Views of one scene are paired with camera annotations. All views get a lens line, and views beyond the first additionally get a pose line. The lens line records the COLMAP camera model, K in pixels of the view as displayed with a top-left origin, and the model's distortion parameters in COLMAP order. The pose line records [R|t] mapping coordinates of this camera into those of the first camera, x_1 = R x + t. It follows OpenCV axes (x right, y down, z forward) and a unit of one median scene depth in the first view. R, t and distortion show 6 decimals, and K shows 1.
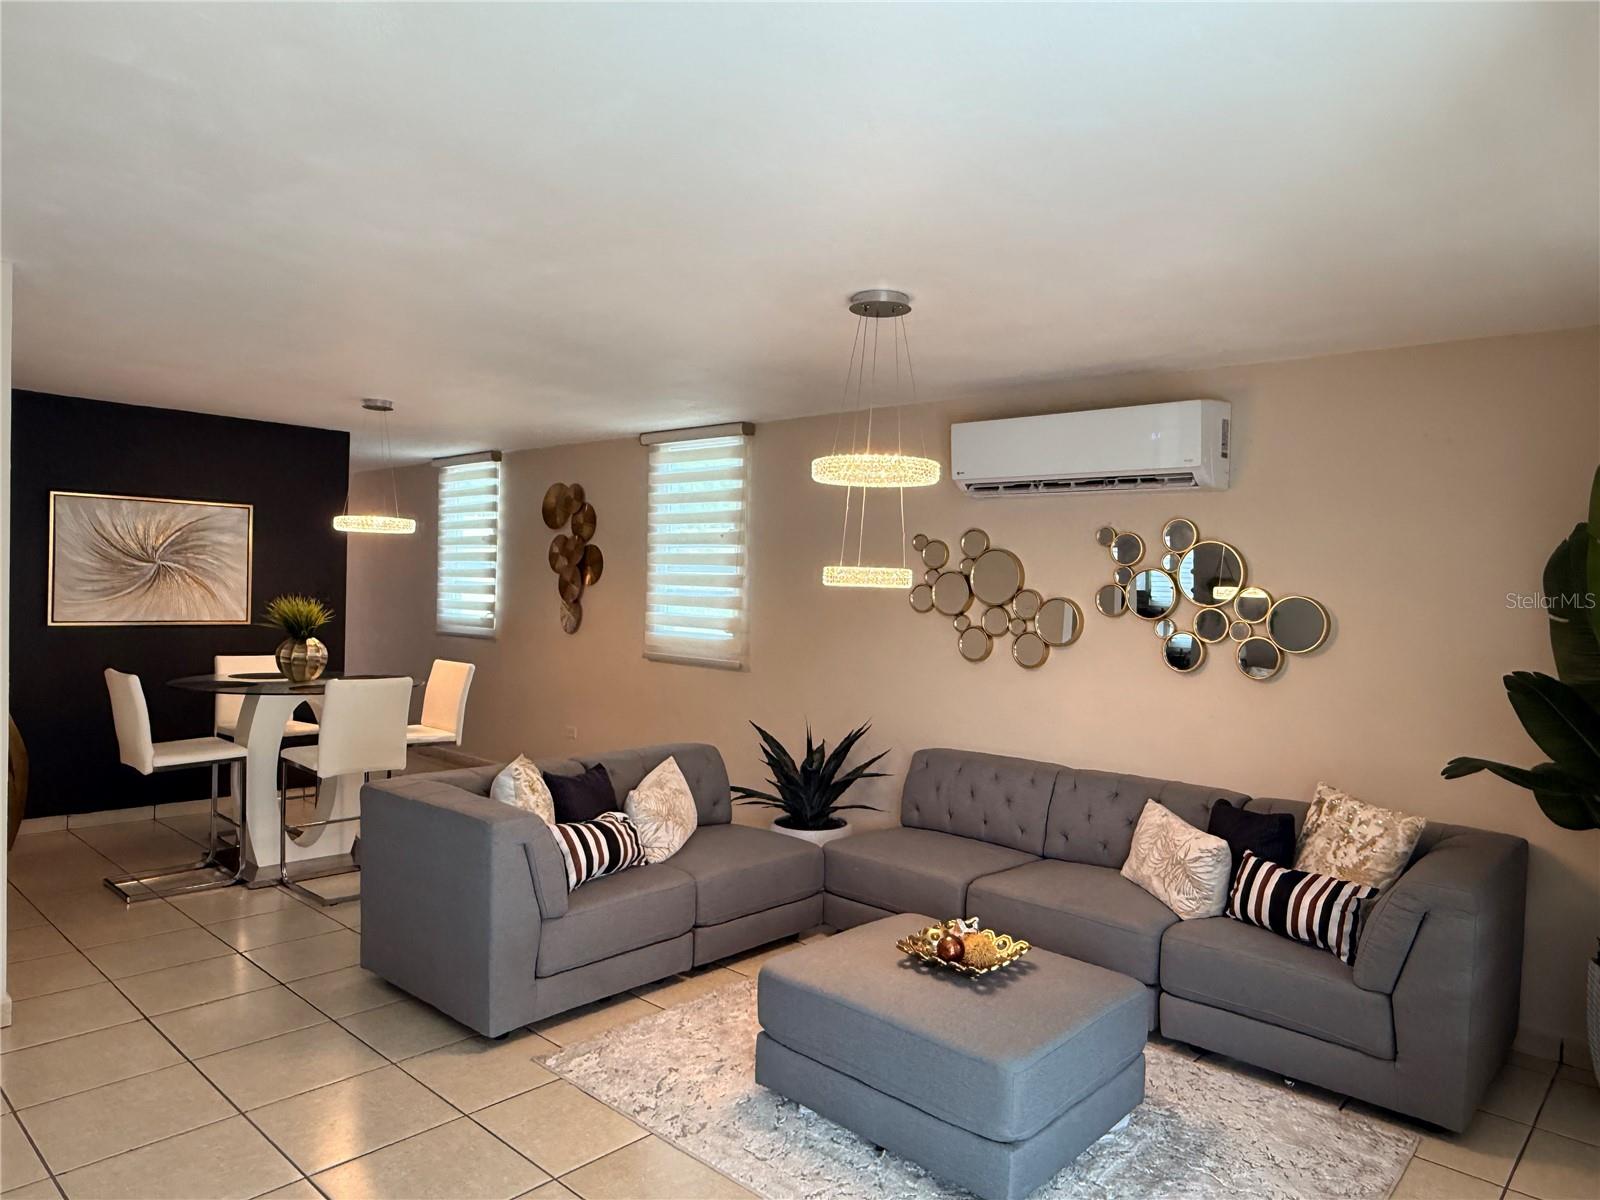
lens RADIAL K [[1037.2, 0, 798.9], [0, 1037.2, 607.9], [0, 0, 1]] dist [0.004174, -0.002236]
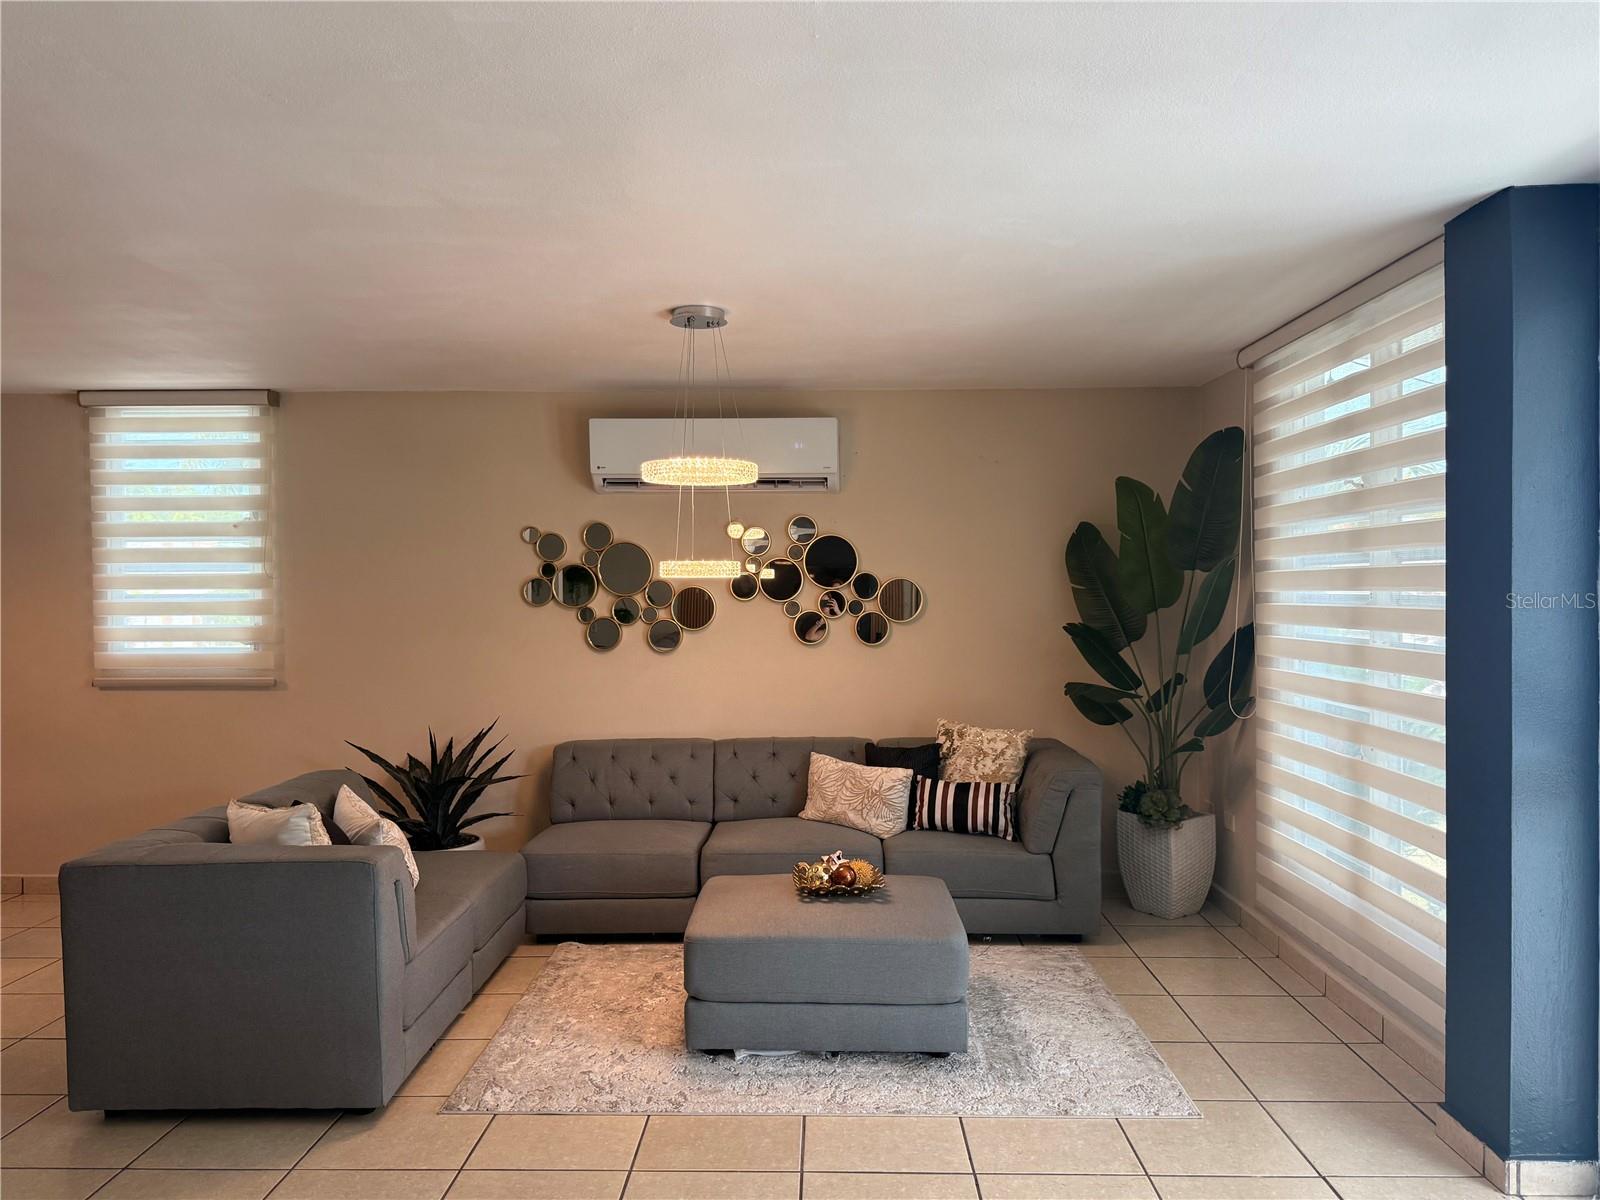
lens RADIAL K [[1157.3, 0, 800.0], [0, 1157.3, 600.0], [0, 0, 1]] dist [0.131297, -0.216956]
pose [[0.747685, -0.040084, 0.662843, -0.391692], [0.042921, 0.999006, 0.011998, -0.003901], [-0.662665, 0.019479, 0.748663, 0.012561]]
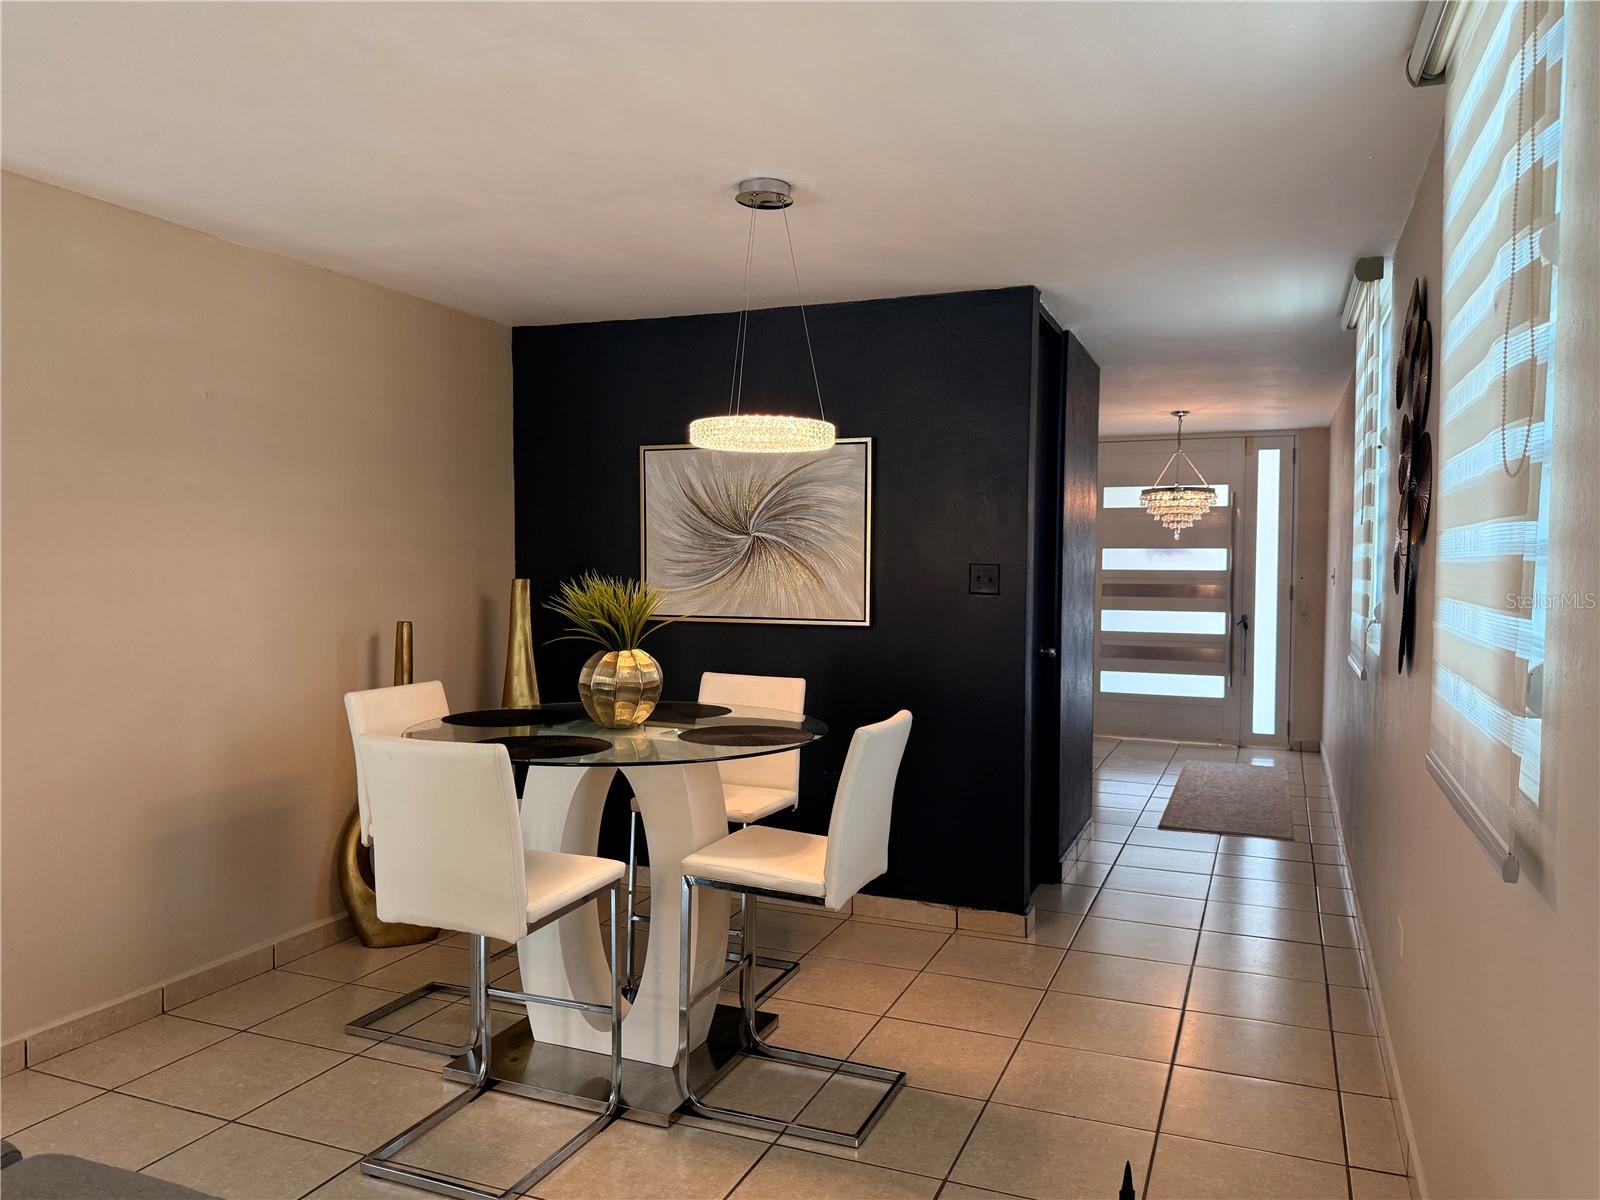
lens RADIAL K [[1157.3, 0, 800.0], [0, 1157.3, 600.0], [0, 0, 1]] dist [0.131297, -0.216956]
pose [[0.347797, 0.004666, -0.937558, 0.137835], [-0.017444, 0.999847, -0.001495, 0.001475], [0.937408, 0.016874, 0.347825, 0.830811]]
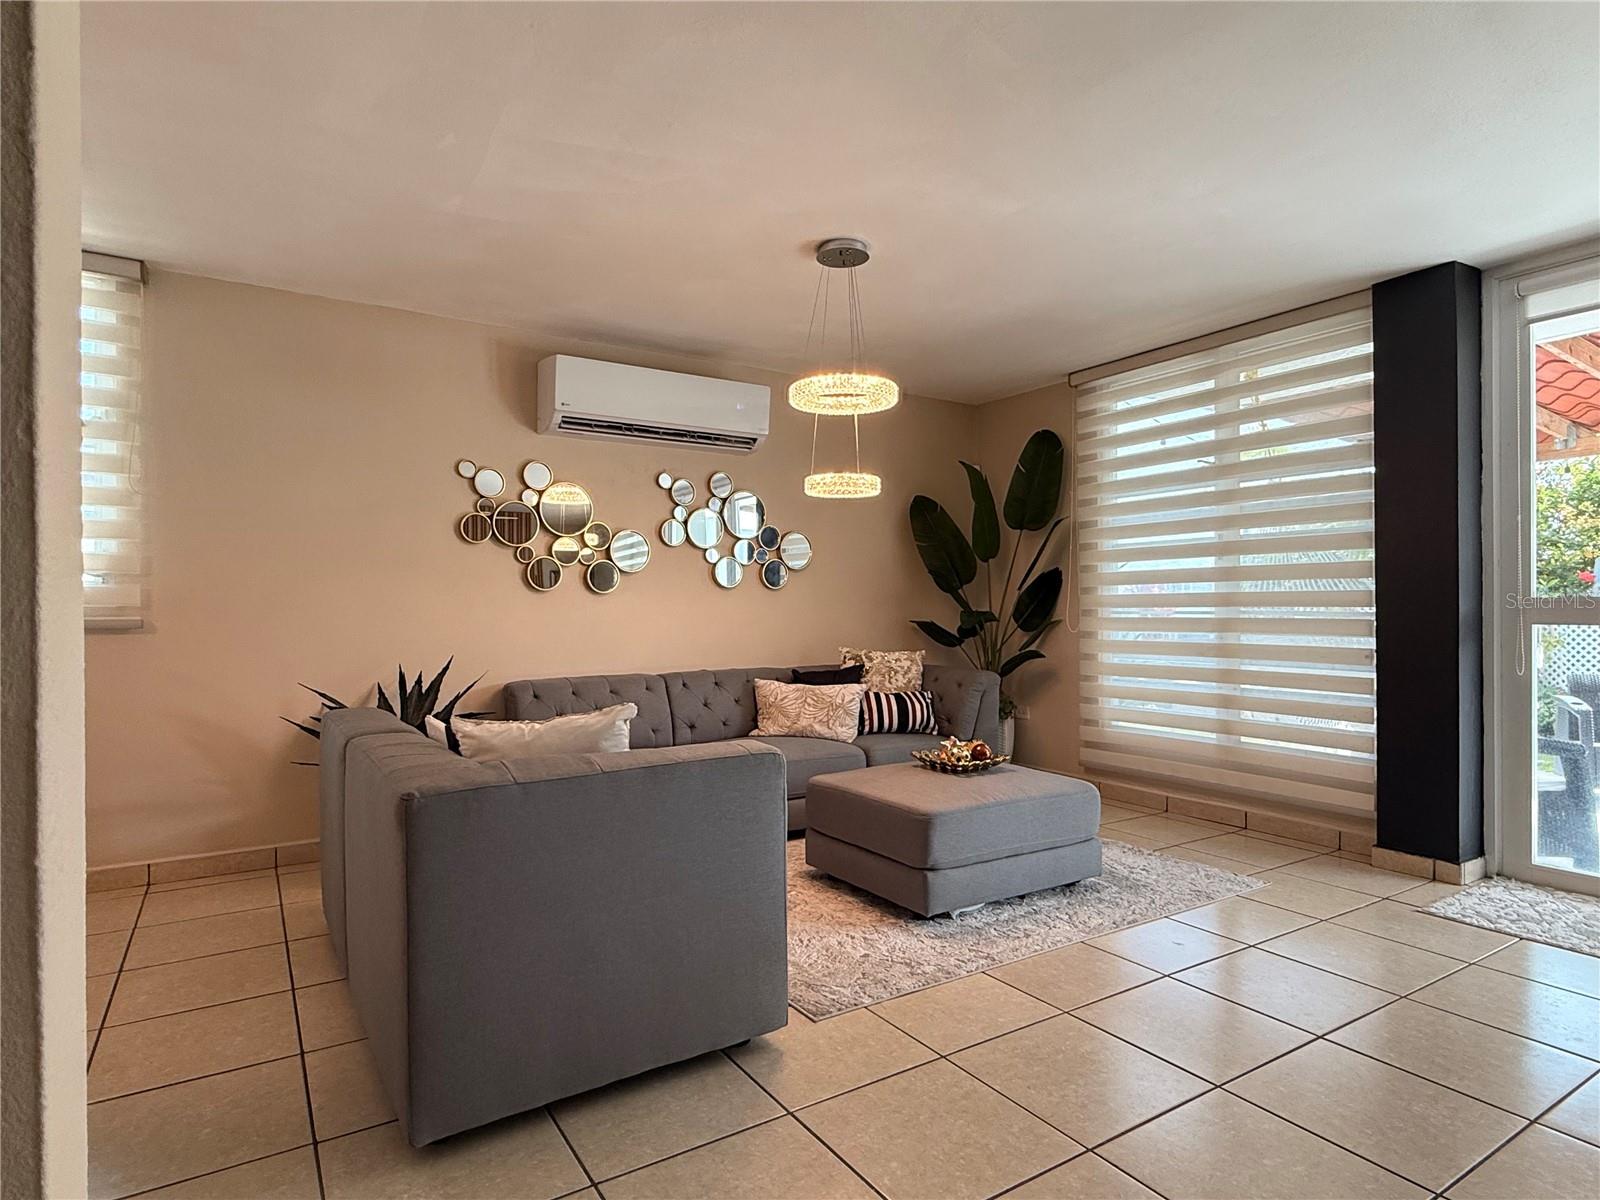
lens RADIAL K [[898.9, 0, 804.7], [0, 898.9, 597.2], [0, 0, 1]] dist [0.002025, 0.000367]
pose [[0.248063, -0.023004, 0.968471, -0.552113], [0.030898, 0.999397, 0.015825, 0.045777], [-0.968251, 0.025998, 0.248625, 0.470946]]
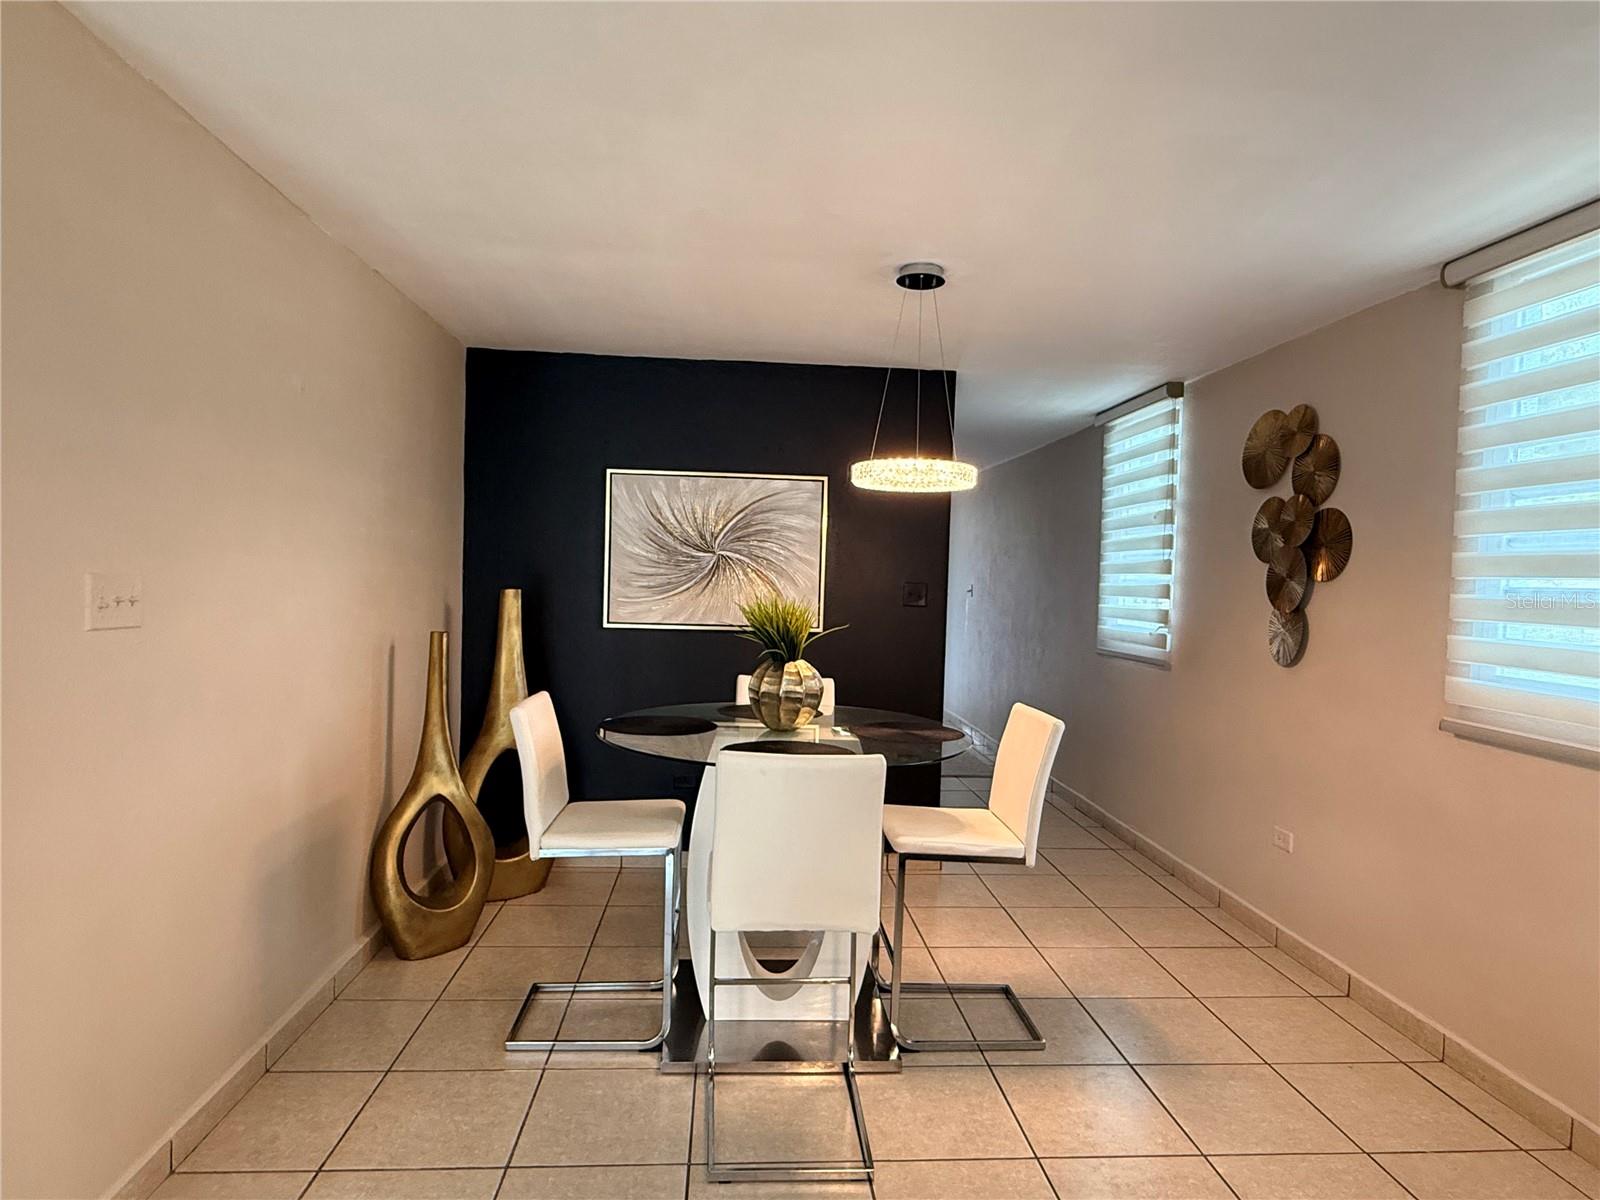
lens RADIAL K [[914.1, 0, 796.8], [0, 914.1, 603.1], [0, 0, 1]] dist [-0.002836, -0.000027]
pose [[0.729444, 0.012716, -0.683922, -0.093717], [-0.022327, 0.999737, -0.005226, -0.002268], [0.683676, 0.019082, 0.729536, 0.573937]]
